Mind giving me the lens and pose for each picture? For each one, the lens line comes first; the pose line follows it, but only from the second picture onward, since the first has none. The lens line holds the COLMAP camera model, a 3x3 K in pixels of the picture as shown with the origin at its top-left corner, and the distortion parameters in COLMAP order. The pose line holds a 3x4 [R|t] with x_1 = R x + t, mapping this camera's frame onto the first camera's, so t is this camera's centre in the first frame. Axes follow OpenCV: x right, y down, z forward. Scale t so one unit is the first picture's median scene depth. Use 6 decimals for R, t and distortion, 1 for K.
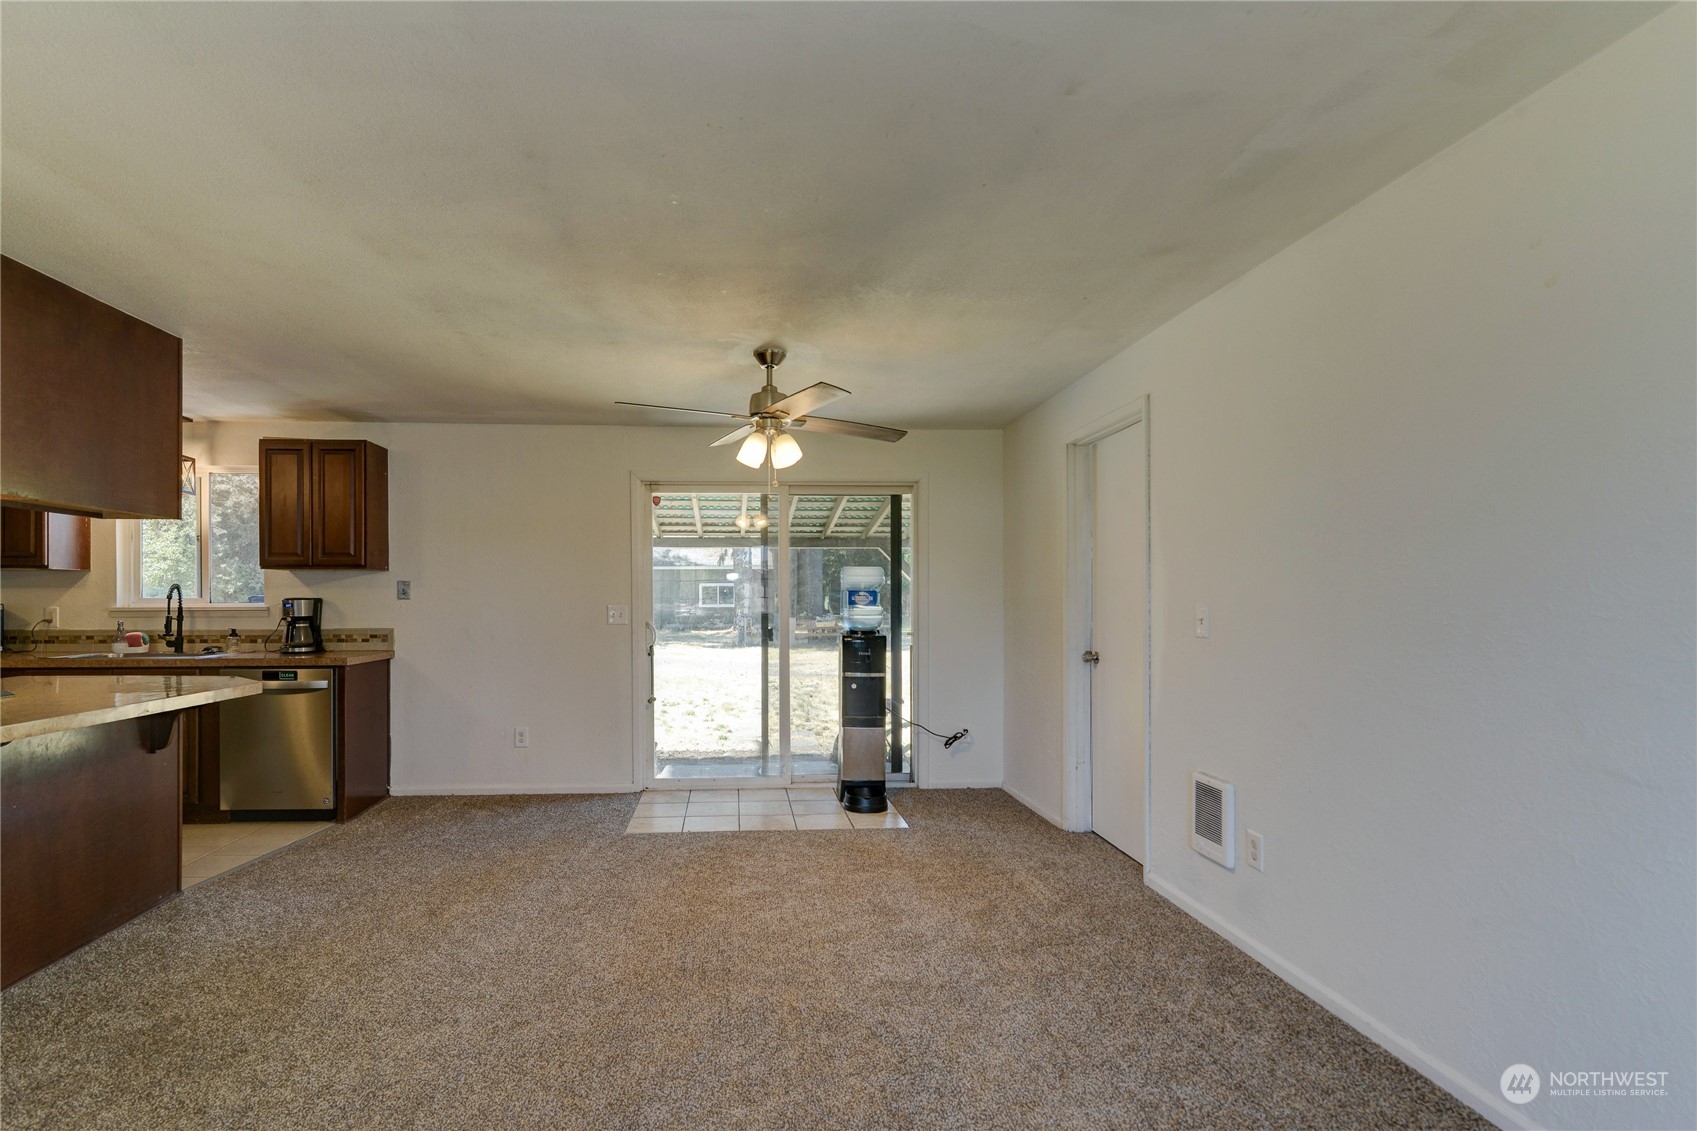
lens RADIAL K [[798.2, 0, 778.4], [0, 798.2, 599.4], [0, 0, 1]] dist [-0.009500, 0.000332]
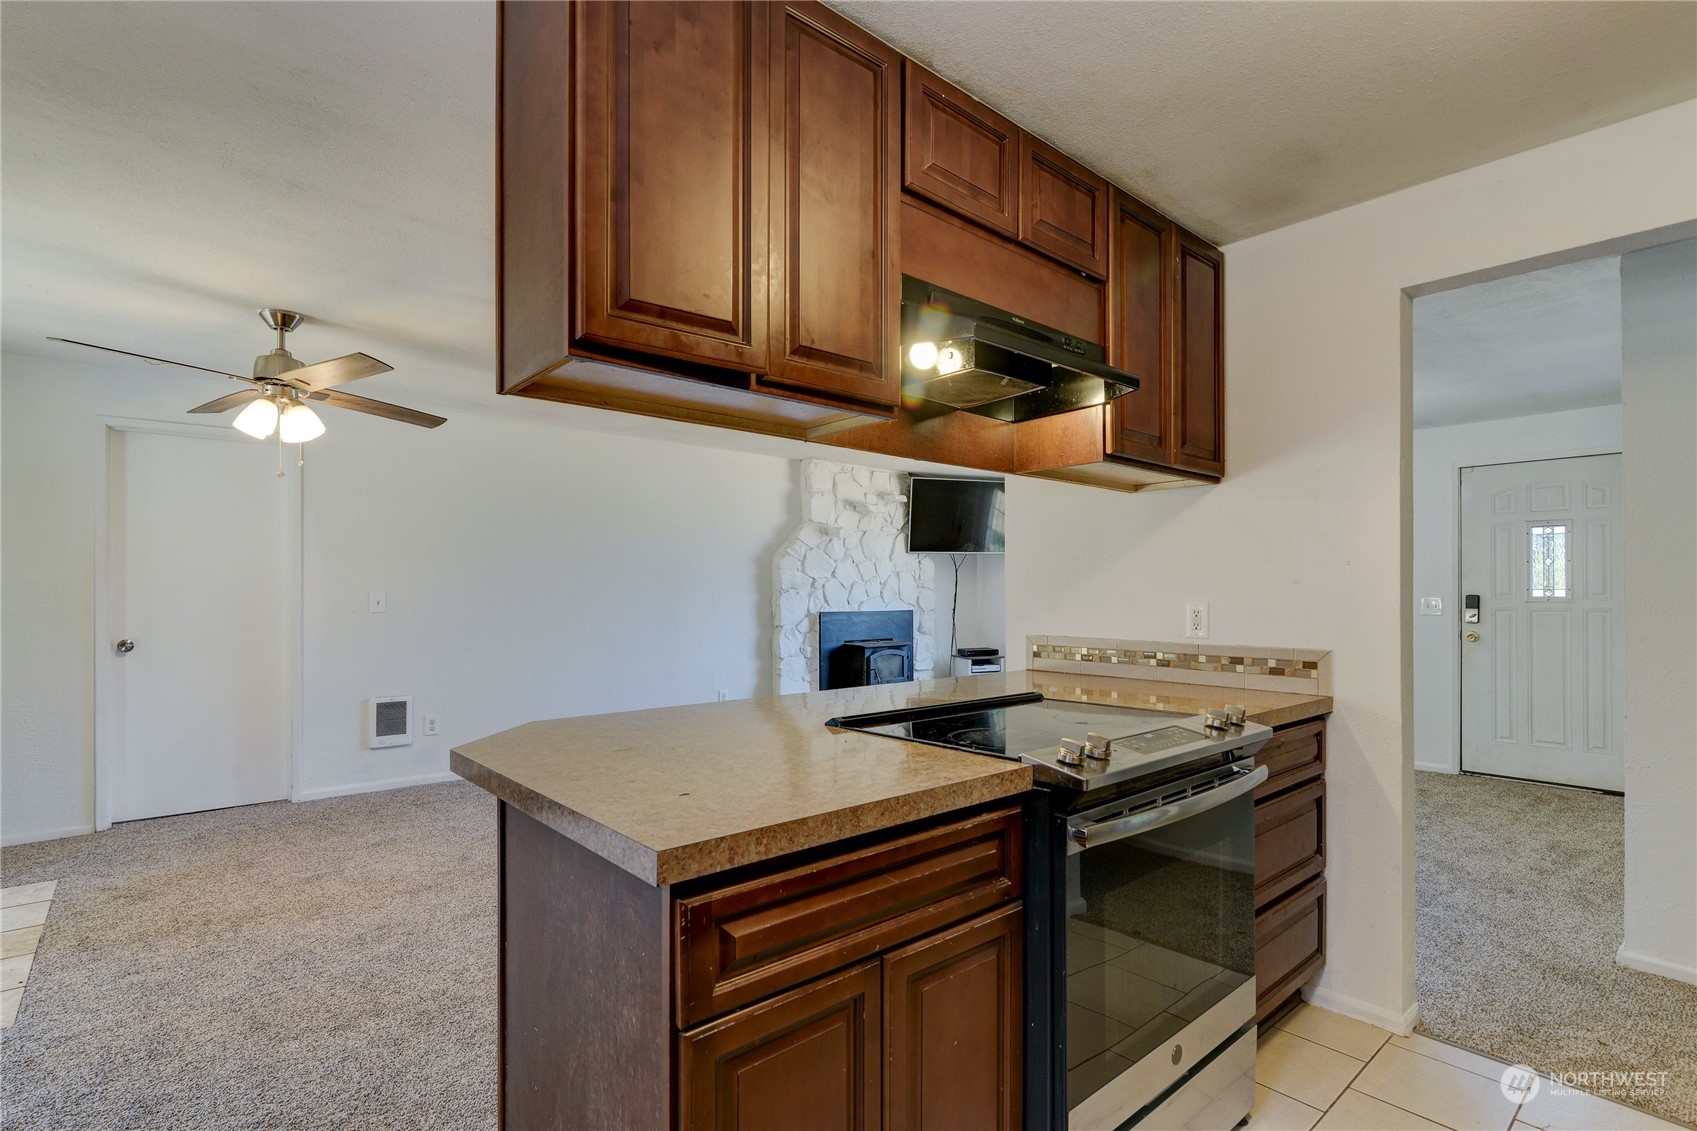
lens RADIAL K [[798.2, 0, 838.0], [0, 798.2, 577.6], [0, 0, 1]] dist [-0.009500, 0.000332]
pose [[-0.613485, 0.012596, 0.789606, -0.800572], [-0.002410, 0.999838, -0.017823, 0.002523], [-0.789703, -0.012837, -0.613355, 0.778155]]
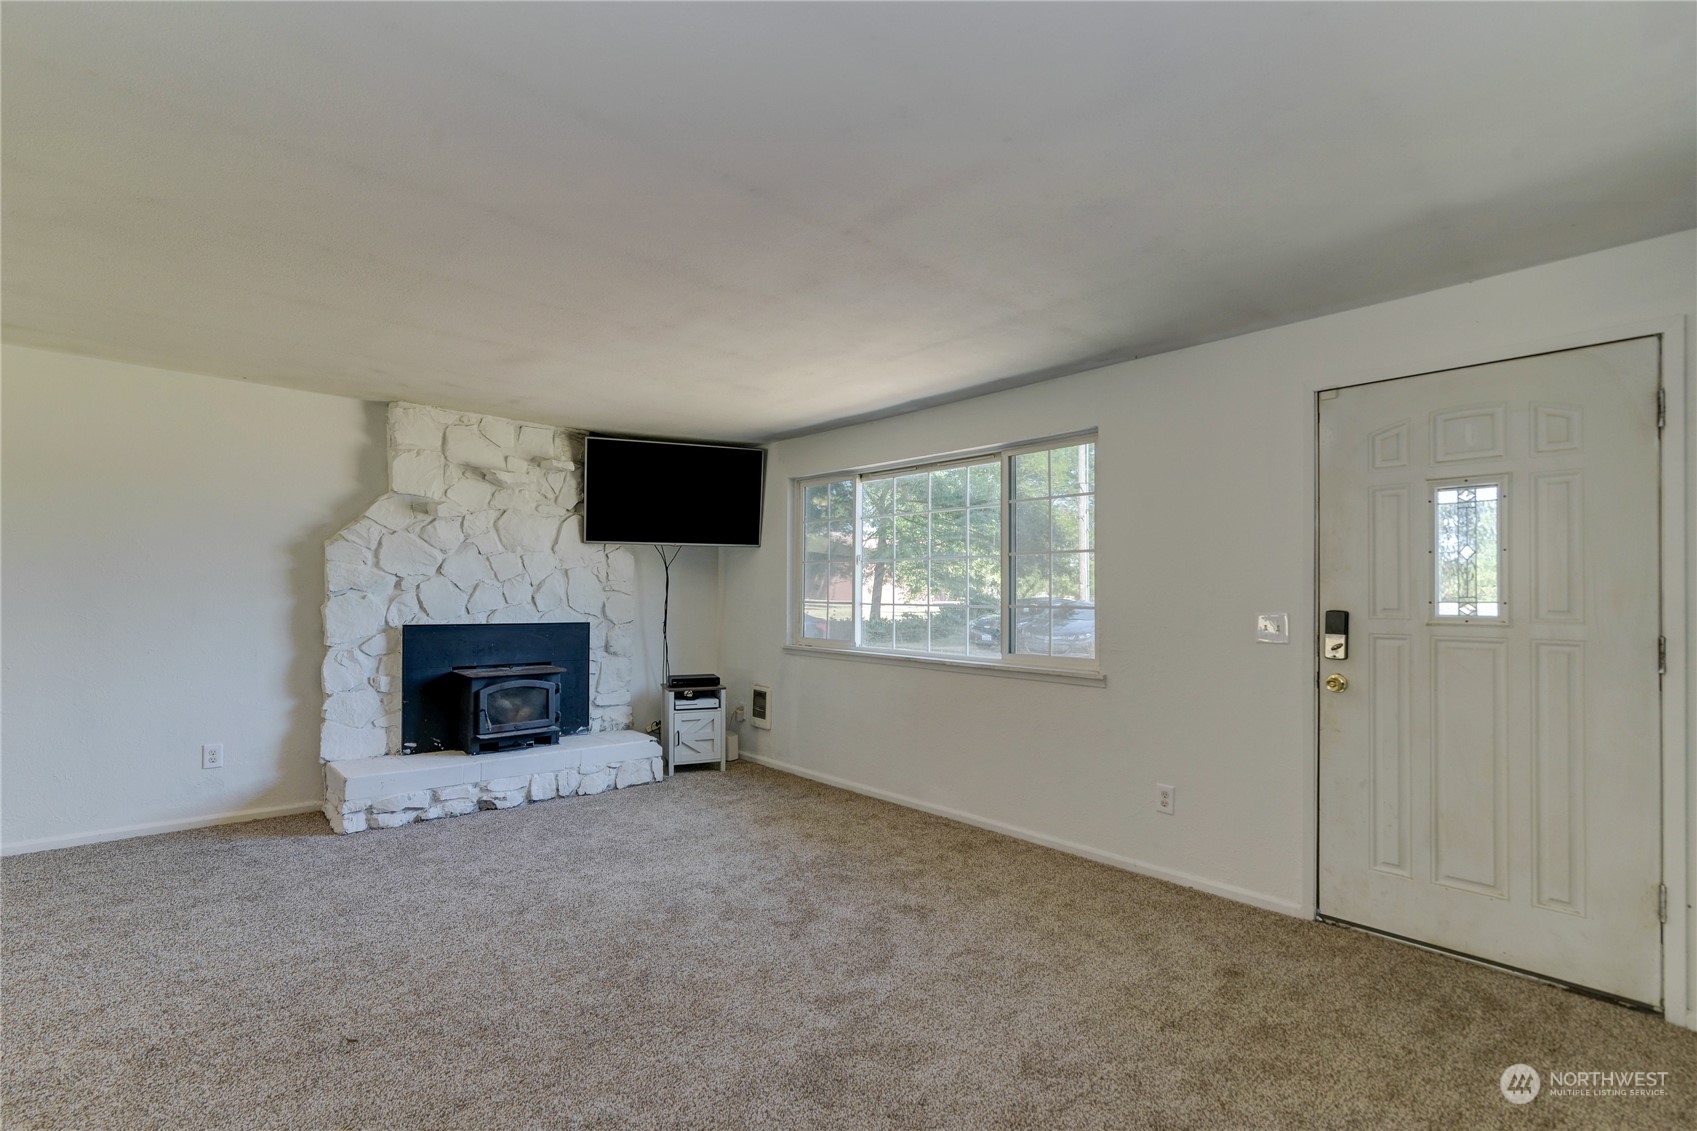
lens RADIAL K [[798.2, 0, 793.7], [0, 798.2, 573.9], [0, 0, 1]] dist [-0.009500, 0.000332]
pose [[-0.608605, 0.015709, 0.793318, -0.711690], [-0.010829, 0.999546, -0.028100, -0.001766], [-0.793399, -0.025692, -0.608159, 0.150748]]
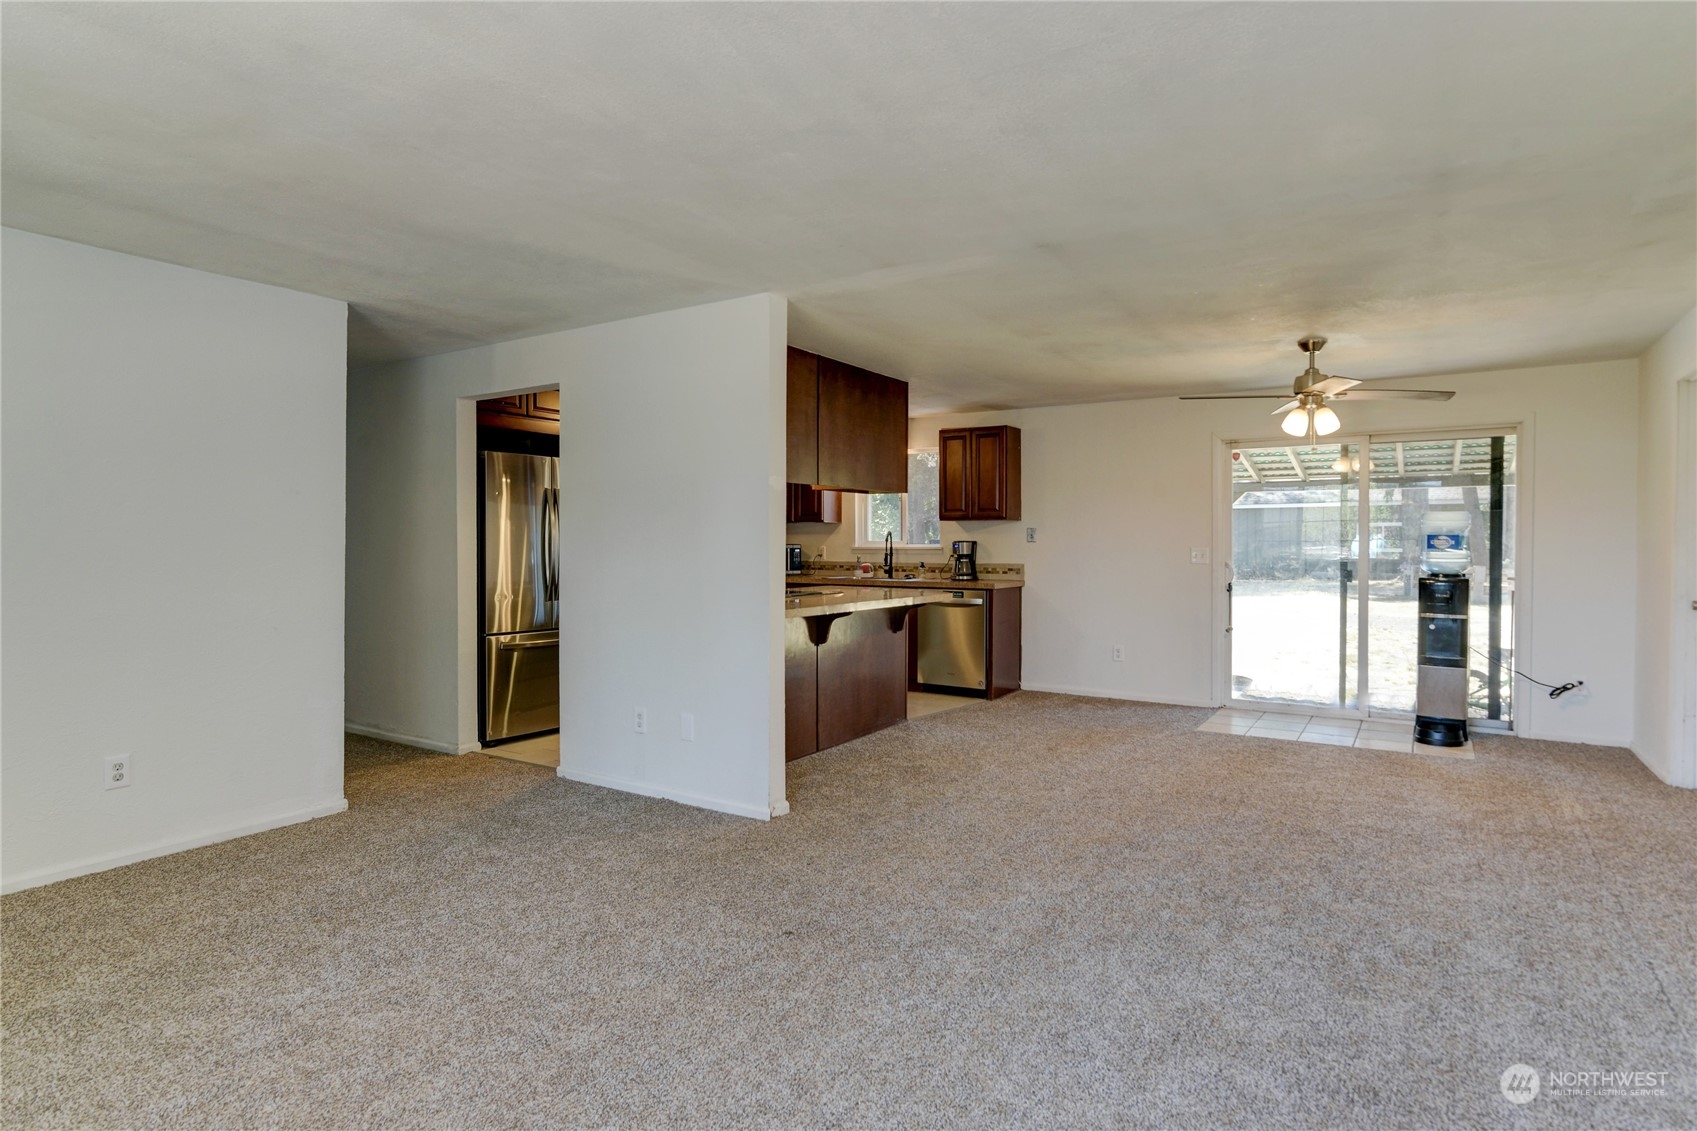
lens RADIAL K [[877.7, 0, 851.3], [0, 877.7, 555.0], [0, 0, 1]] dist [-0.010974, 0.003578]
pose [[0.805459, 0.011144, -0.592546, 0.159797], [-0.002226, 0.999873, 0.015779, -0.001090], [0.592647, -0.011390, 0.805382, -0.368255]]
